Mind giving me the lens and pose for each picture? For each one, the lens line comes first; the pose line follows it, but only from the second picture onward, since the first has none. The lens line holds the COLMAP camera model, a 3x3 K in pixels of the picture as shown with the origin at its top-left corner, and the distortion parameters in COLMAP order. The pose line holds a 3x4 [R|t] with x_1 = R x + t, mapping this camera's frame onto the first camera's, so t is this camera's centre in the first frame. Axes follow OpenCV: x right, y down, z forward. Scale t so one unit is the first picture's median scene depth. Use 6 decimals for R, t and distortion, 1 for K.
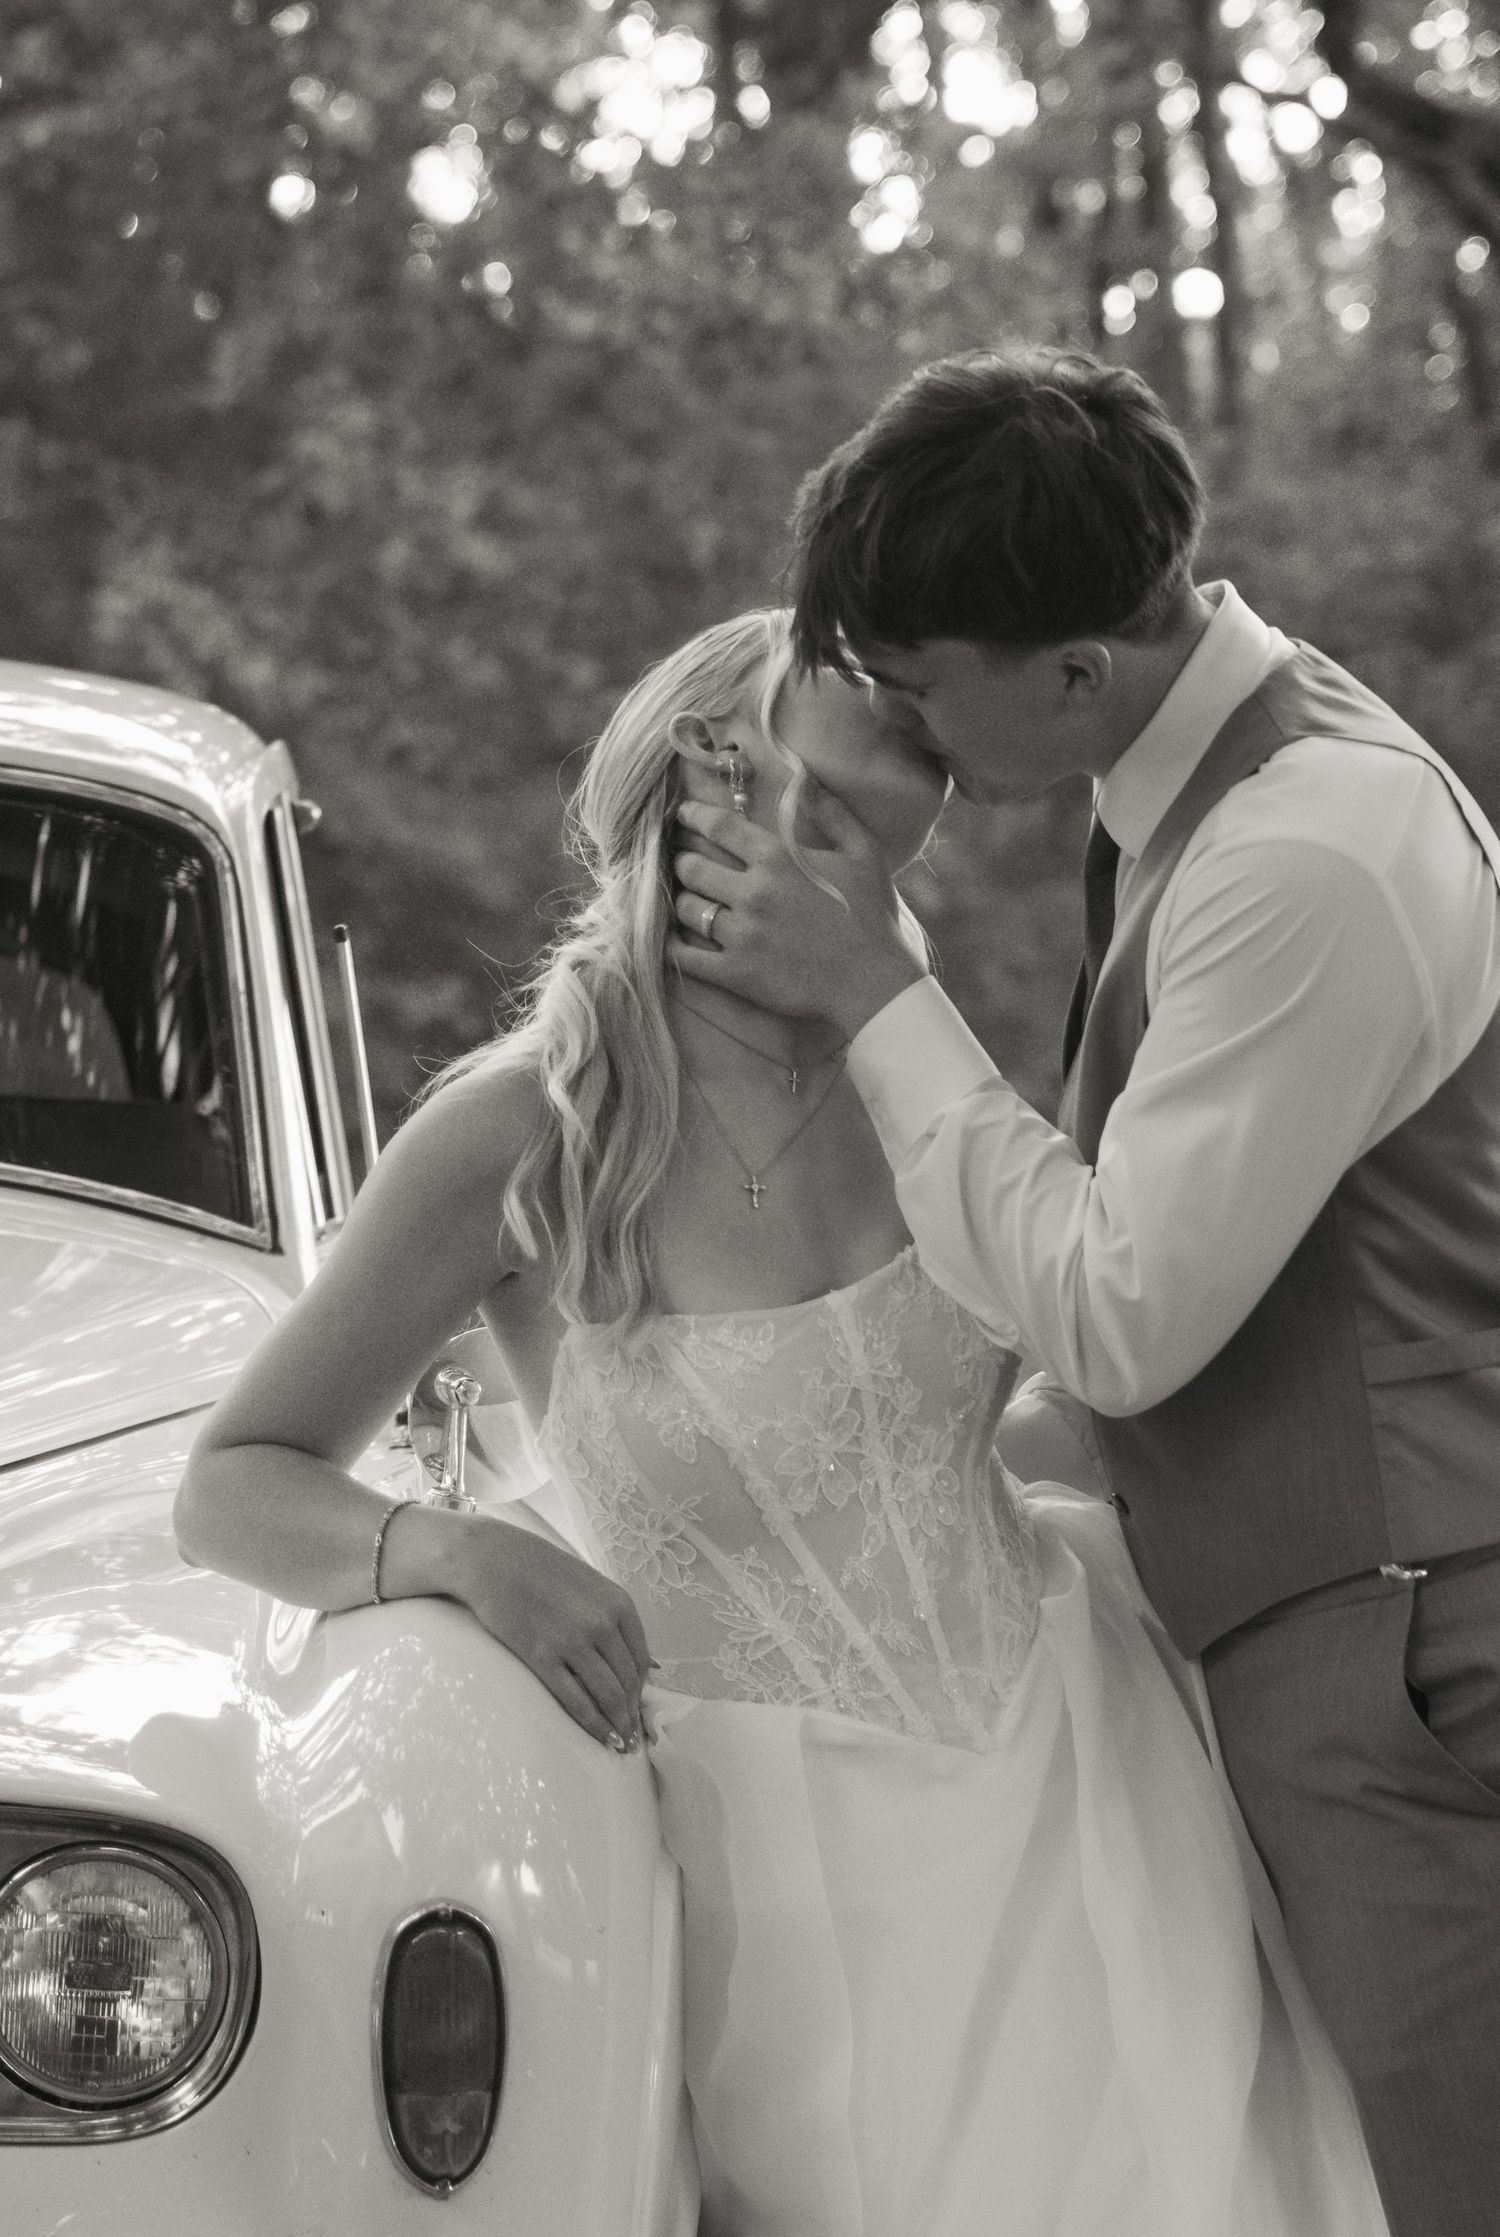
lens RADIAL K [[10362.0, 0, 755.0], [0, 10362.0, 1117.1], [0, 0, 1]] dist [0.279249, 0.000000]
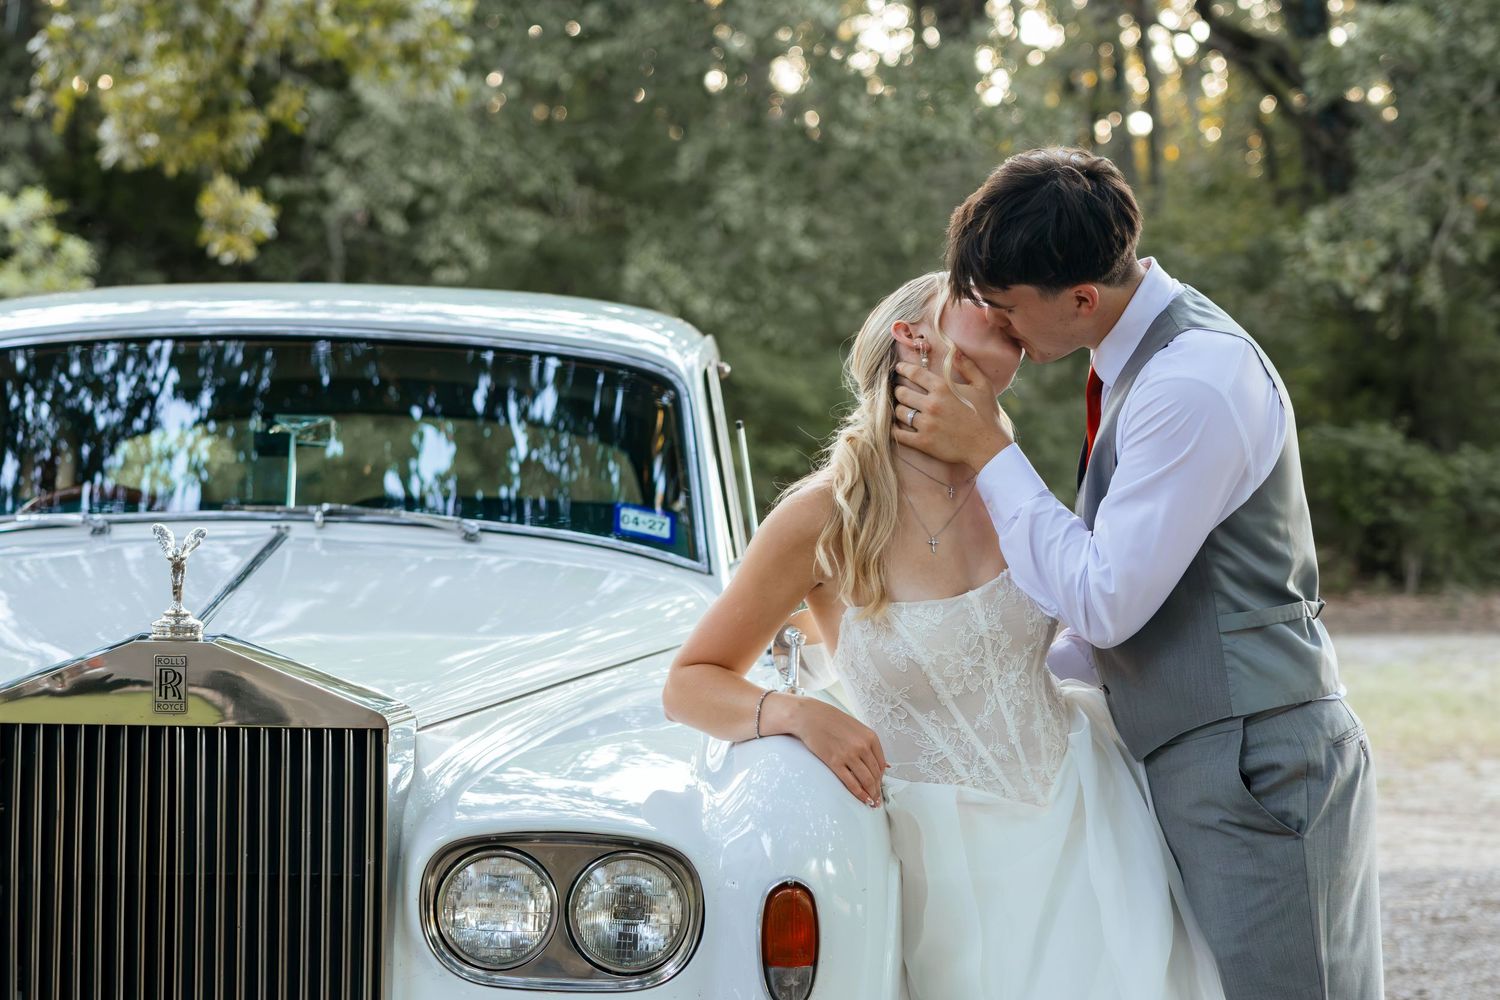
lens RADIAL K [[6948.1, 0, 746.5], [0, 6948.1, 500.4], [0, 0, 1]] dist [0.279249, 0.000000]
pose [[0.999276, -0.005873, -0.037601, 0.015341], [0.004939, 0.999678, -0.024885, 0.033543], [0.037735, 0.024681, 0.998983, -0.432279]]
